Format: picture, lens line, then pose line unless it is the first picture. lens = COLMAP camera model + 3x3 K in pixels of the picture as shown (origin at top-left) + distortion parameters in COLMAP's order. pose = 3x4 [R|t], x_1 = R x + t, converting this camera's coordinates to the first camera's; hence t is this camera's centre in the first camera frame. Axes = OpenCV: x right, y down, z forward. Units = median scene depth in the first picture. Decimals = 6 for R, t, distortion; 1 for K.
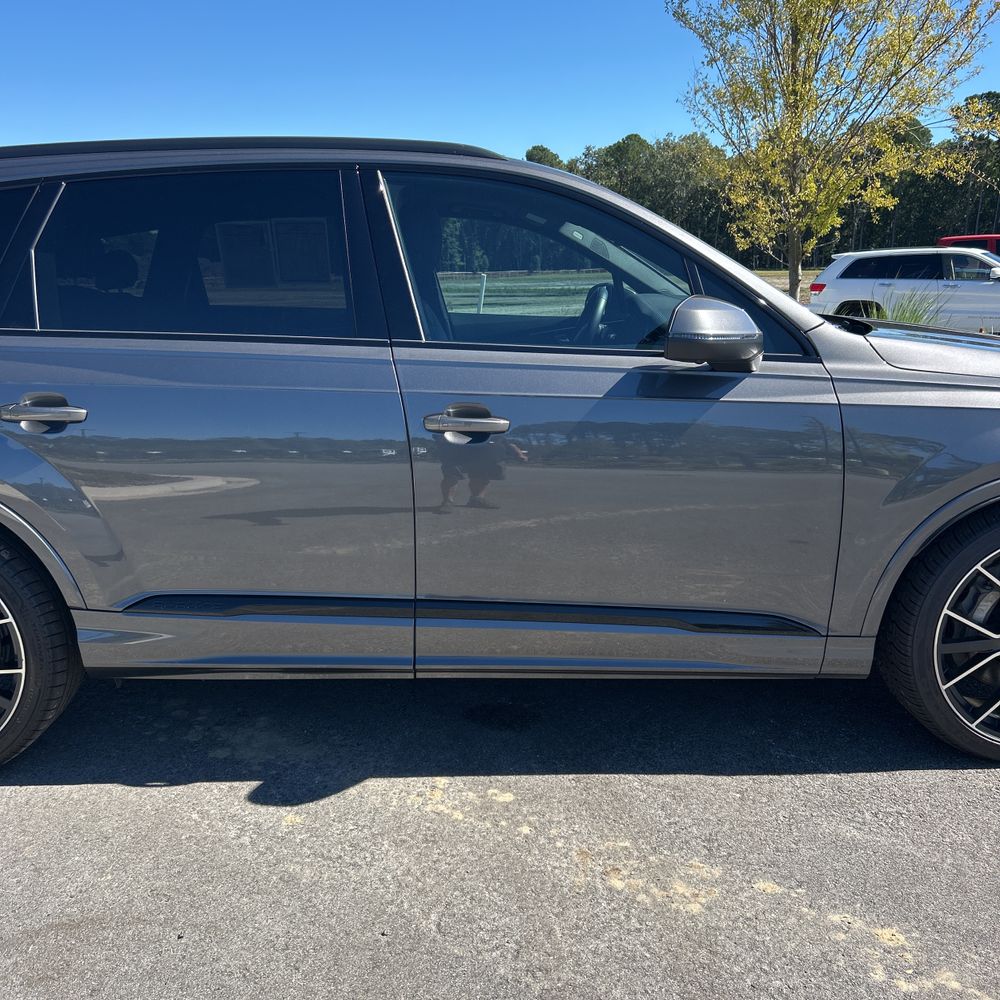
lens RADIAL K [[998.6, 0, 508.7], [0, 998.6, 527.9], [0, 0, 1]] dist [0.018351, 0.000000]
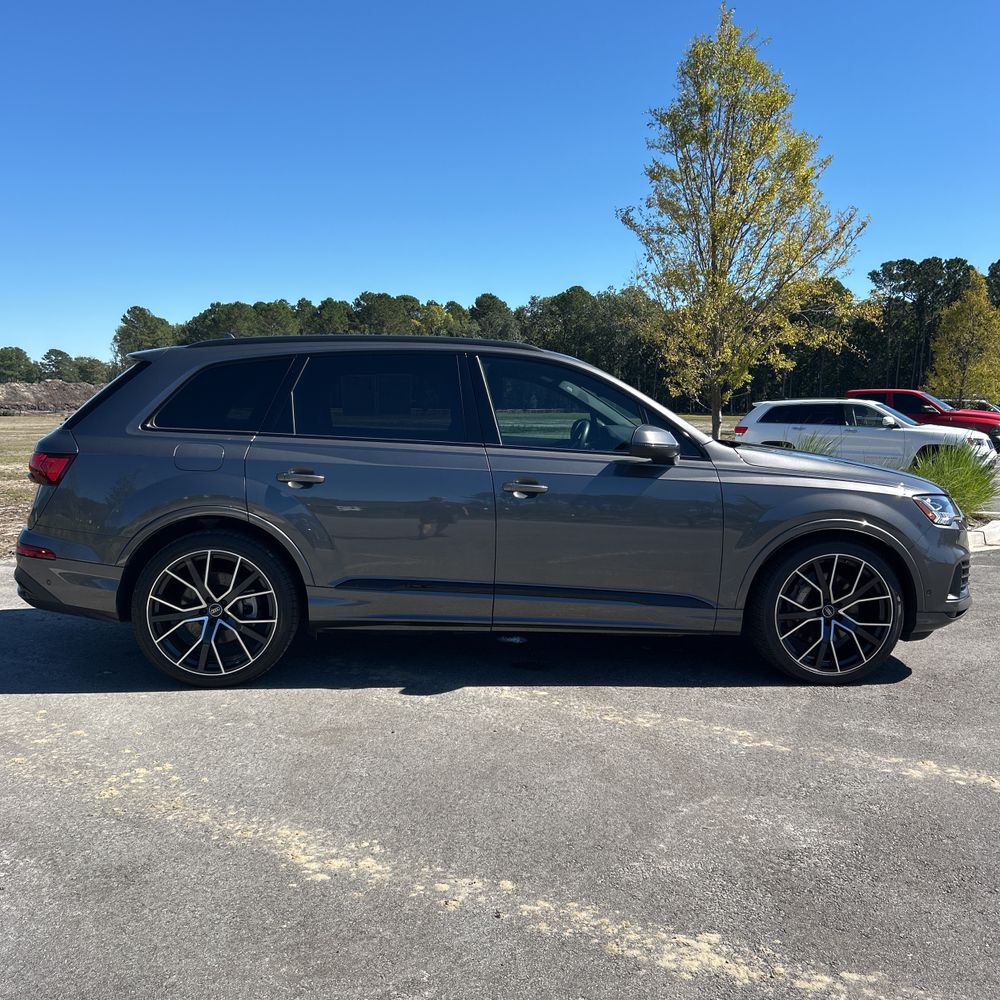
lens RADIAL K [[998.6, 0, 513.6], [0, 998.6, 545.3], [0, 0, 1]] dist [0.018351, 0.000000]
pose [[0.998051, 0.015677, 0.060397, -0.142767], [-0.008537, 0.993130, -0.116705, 0.179972], [-0.061812, 0.115962, 0.991328, -0.689932]]
